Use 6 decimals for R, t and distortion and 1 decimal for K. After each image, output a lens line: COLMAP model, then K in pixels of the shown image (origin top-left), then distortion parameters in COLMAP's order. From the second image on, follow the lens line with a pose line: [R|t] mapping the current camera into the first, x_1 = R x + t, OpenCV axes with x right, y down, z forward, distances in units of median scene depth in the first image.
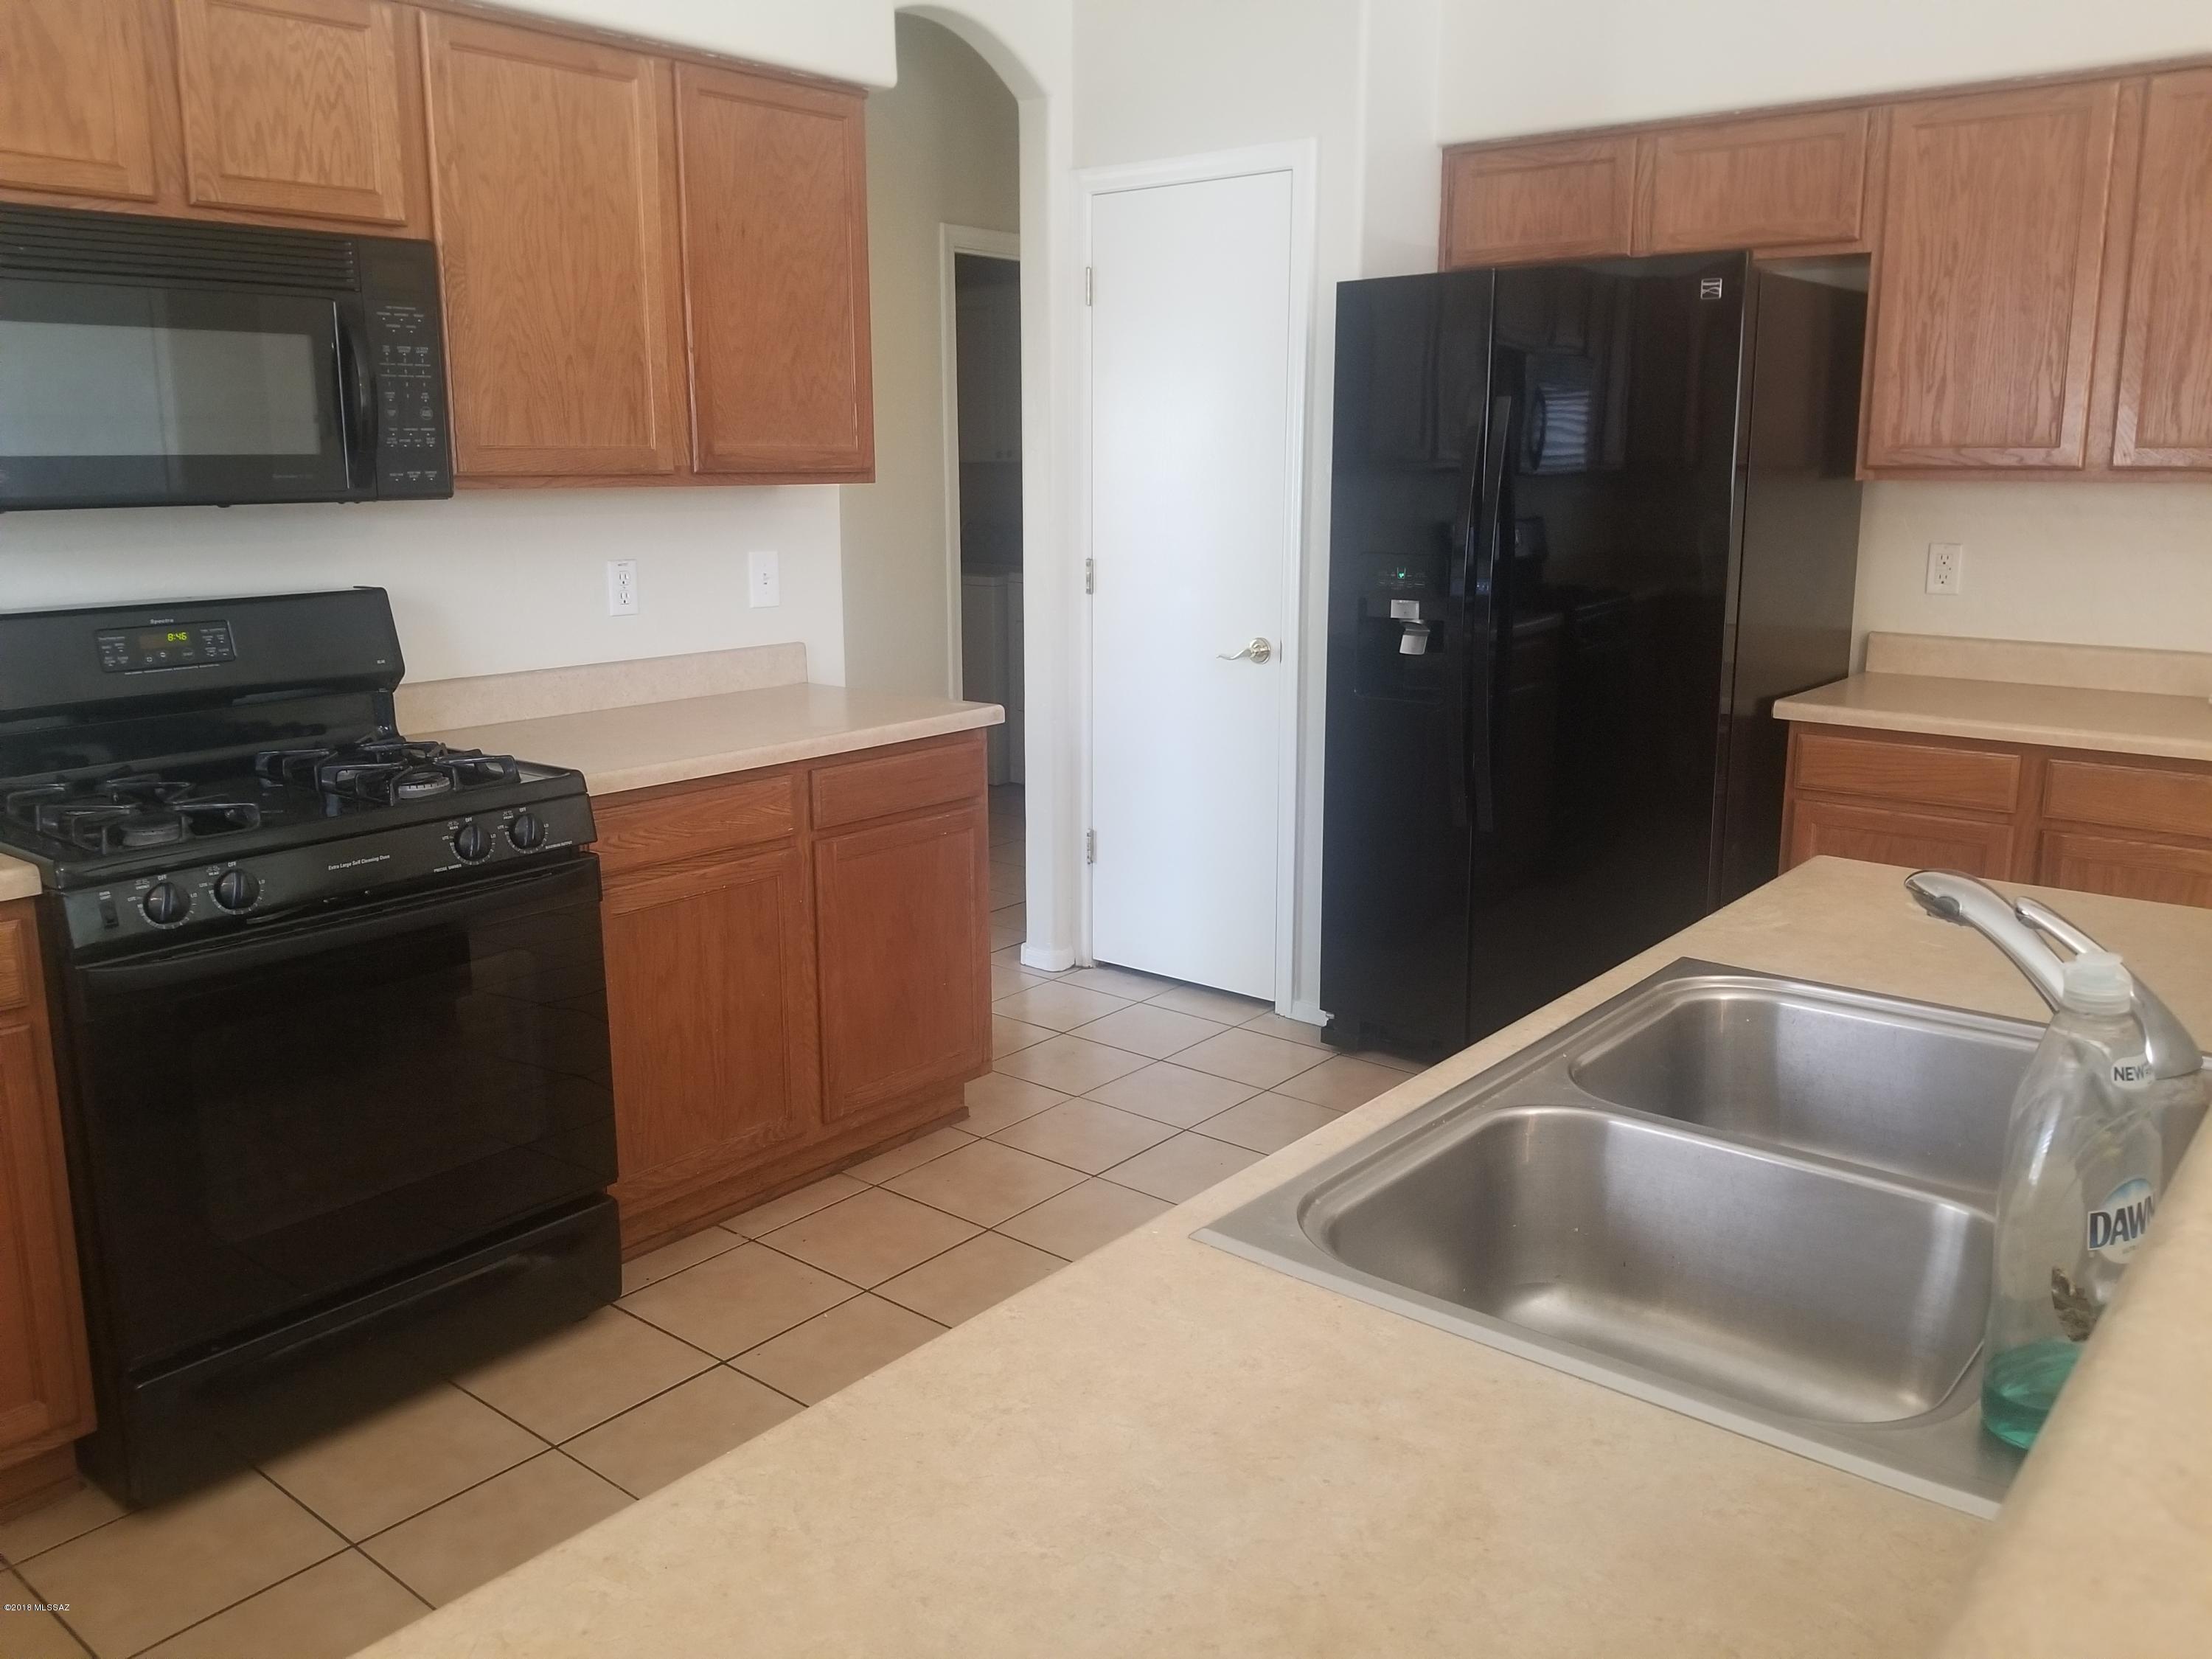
lens RADIAL K [[1723.8, 0, 1106.0], [0, 1723.8, 829.5], [0, 0, 1]] dist [0.001123, 0.001510]
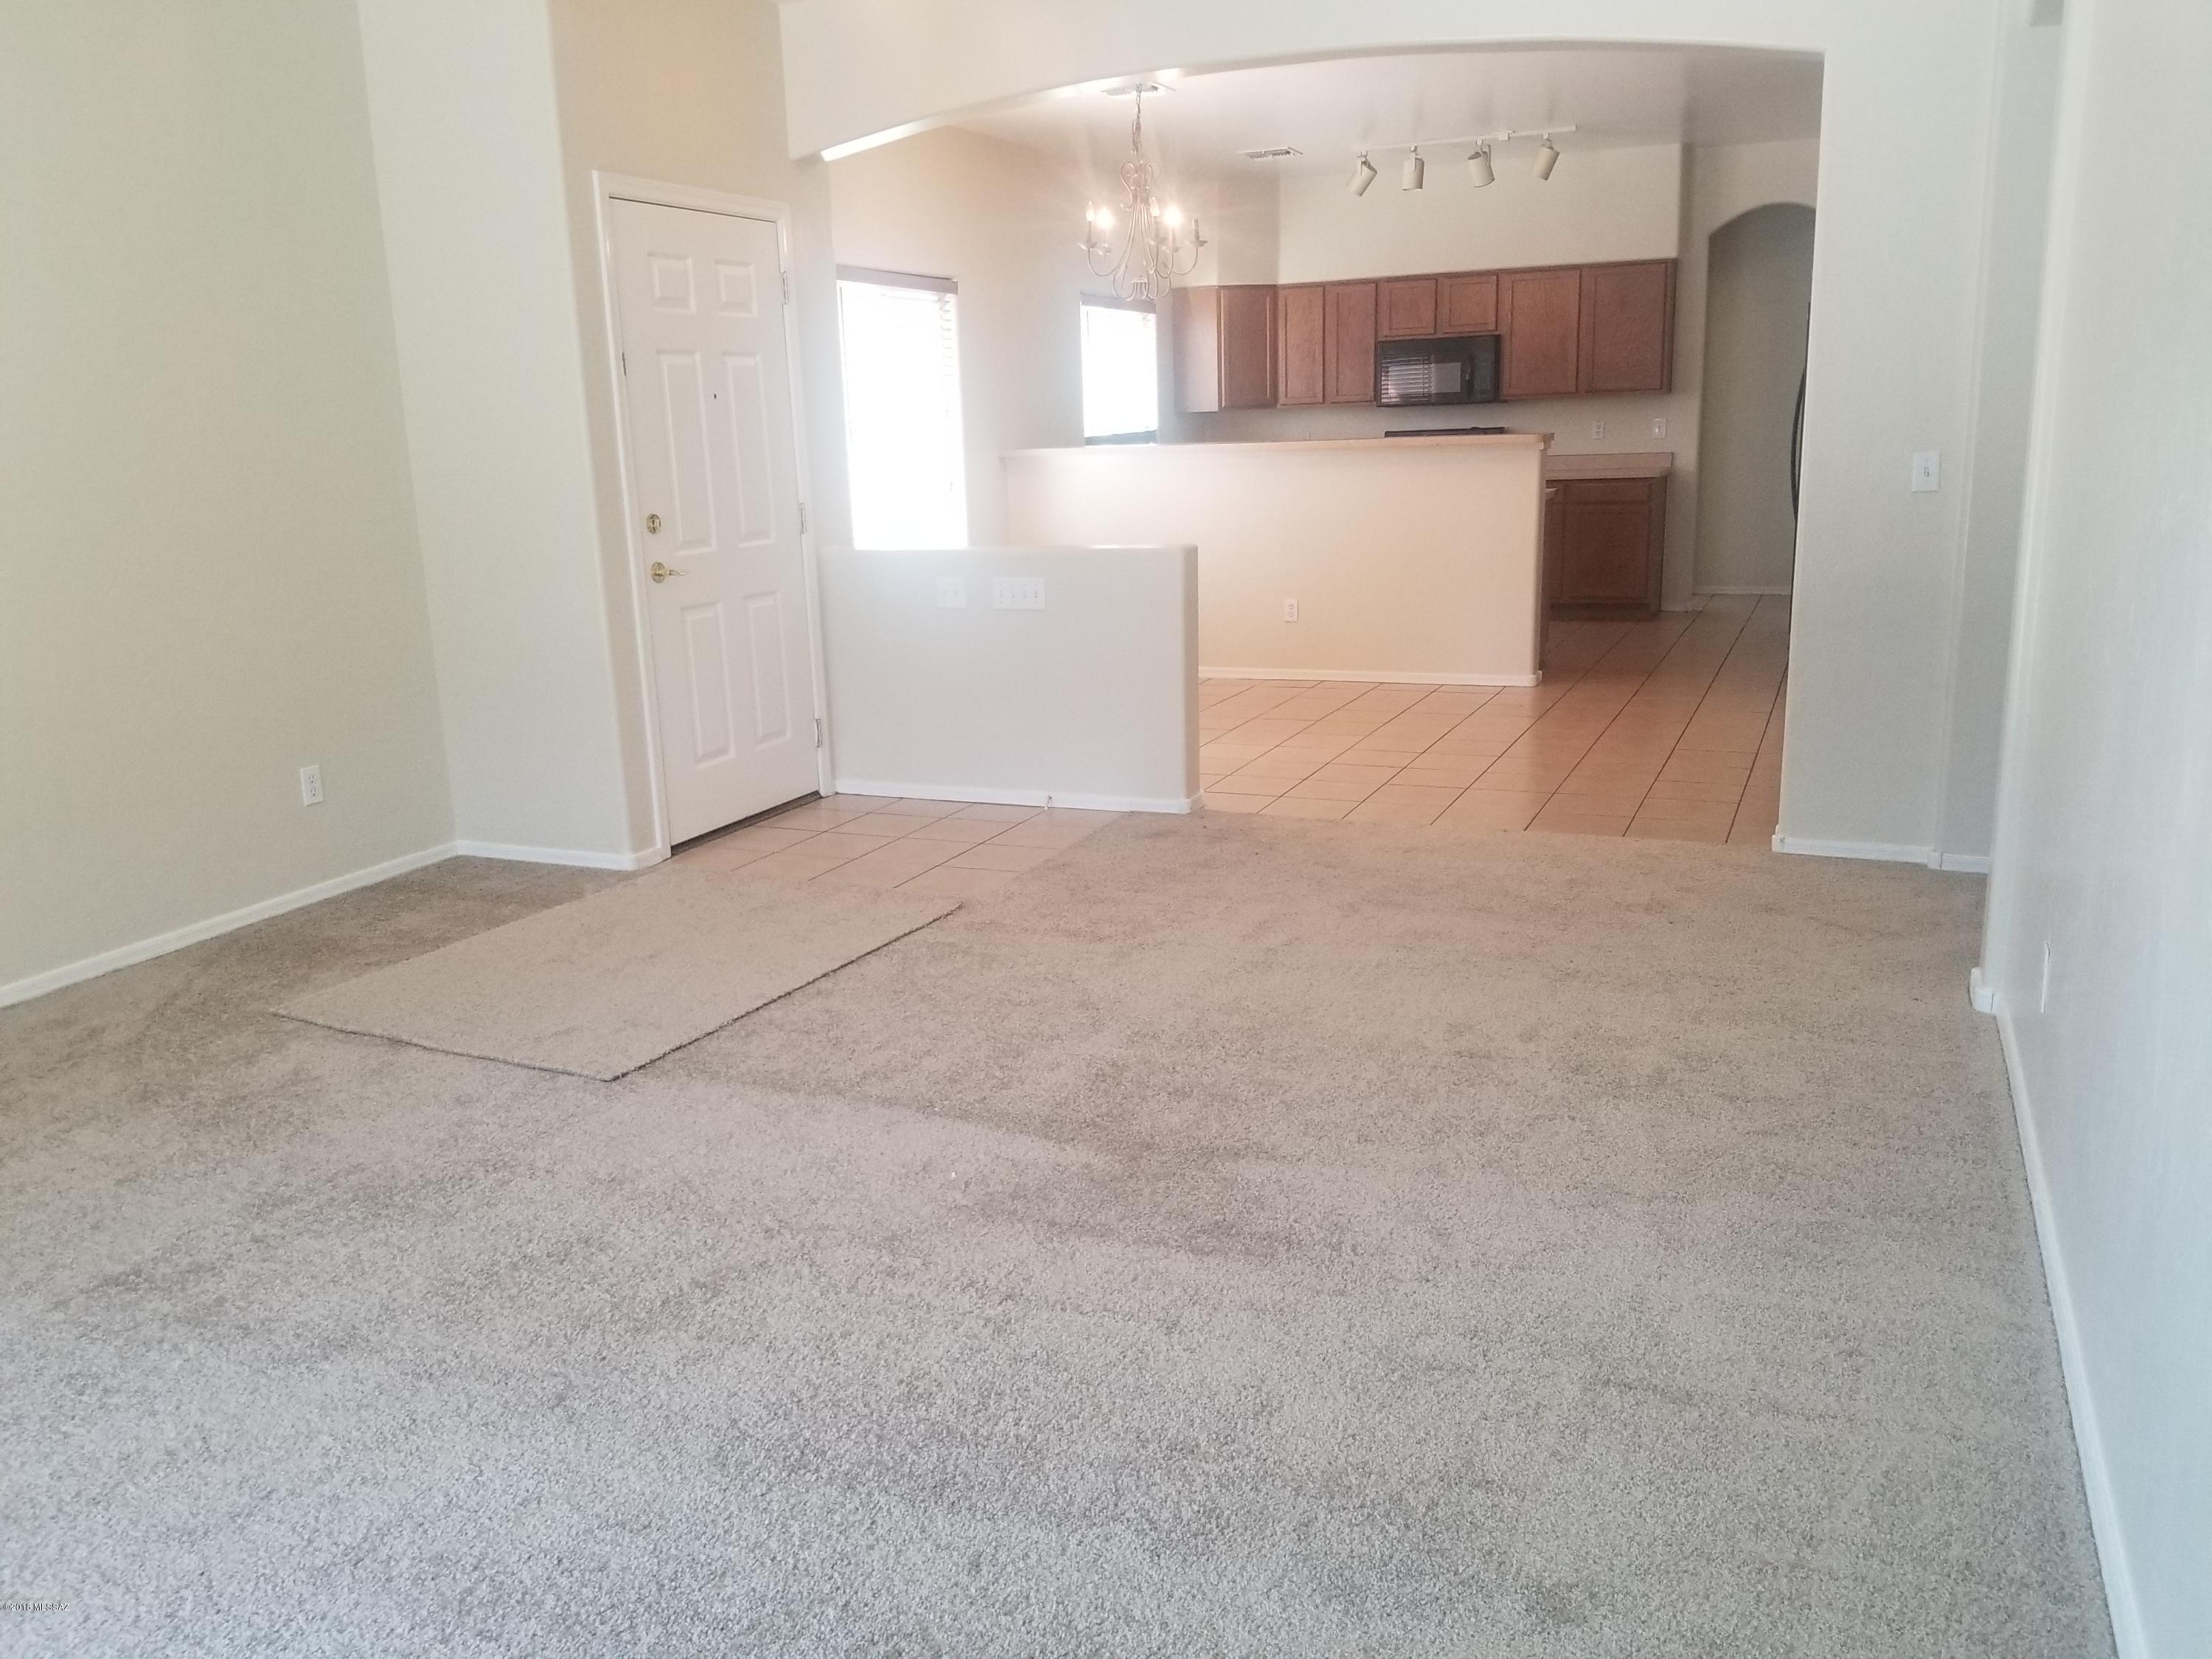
lens RADIAL K [[1723.8, 0, 1106.0], [0, 1723.8, 829.5], [0, 0, 1]] dist [0.001123, 0.001510]
pose [[0.273576, 0.217674, -0.936896, 3.261416], [-0.173840, 0.969205, 0.174418, 0.216314], [0.946010, 0.115154, 0.302992, -0.882241]]
